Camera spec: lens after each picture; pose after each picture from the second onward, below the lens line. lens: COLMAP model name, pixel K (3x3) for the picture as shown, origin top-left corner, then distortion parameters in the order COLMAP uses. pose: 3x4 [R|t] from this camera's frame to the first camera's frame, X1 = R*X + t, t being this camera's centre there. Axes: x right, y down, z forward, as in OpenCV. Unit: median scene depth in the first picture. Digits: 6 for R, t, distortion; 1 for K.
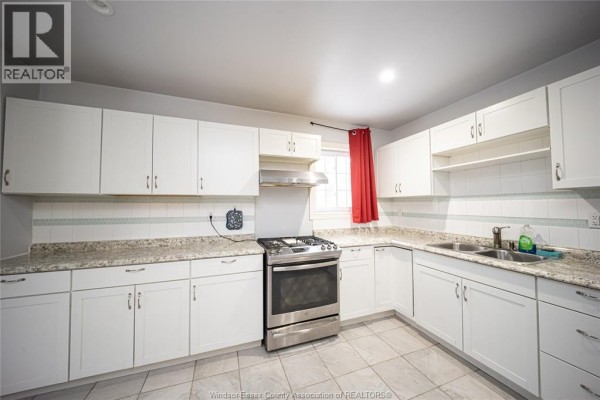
lens RADIAL K [[206.7, 0, 298.9], [0, 206.7, 199.6], [0, 0, 1]] dist [0.001755, -0.004338]
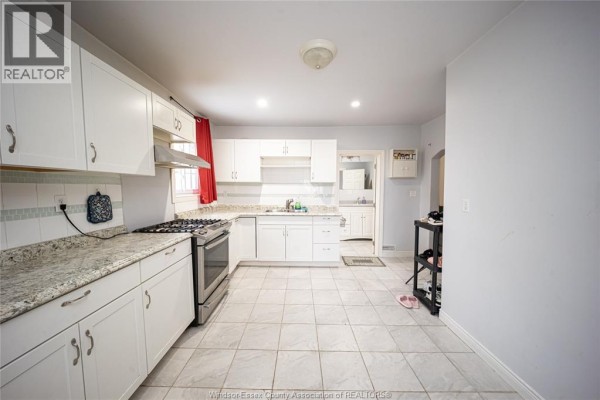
lens RADIAL K [[206.7, 0, 298.9], [0, 206.7, 199.6], [0, 0, 1]] dist [0.001755, -0.004338]
pose [[0.349961, -0.048075, 0.935530, -0.826345], [-0.033077, 0.997425, 0.063628, 0.003450], [-0.936180, -0.053212, 0.347470, 0.166799]]
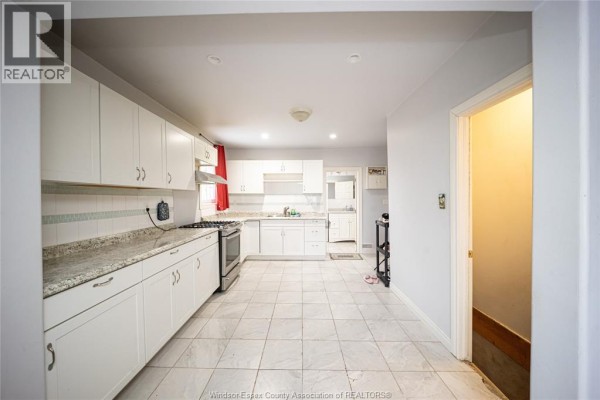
lens RADIAL K [[206.7, 0, 298.9], [0, 206.7, 199.6], [0, 0, 1]] dist [0.001755, -0.004338]
pose [[0.356233, -0.003341, 0.934391, -1.234441], [-0.024746, 0.999609, 0.013008, 0.004928], [-0.934069, -0.027756, 0.356011, -0.062574]]
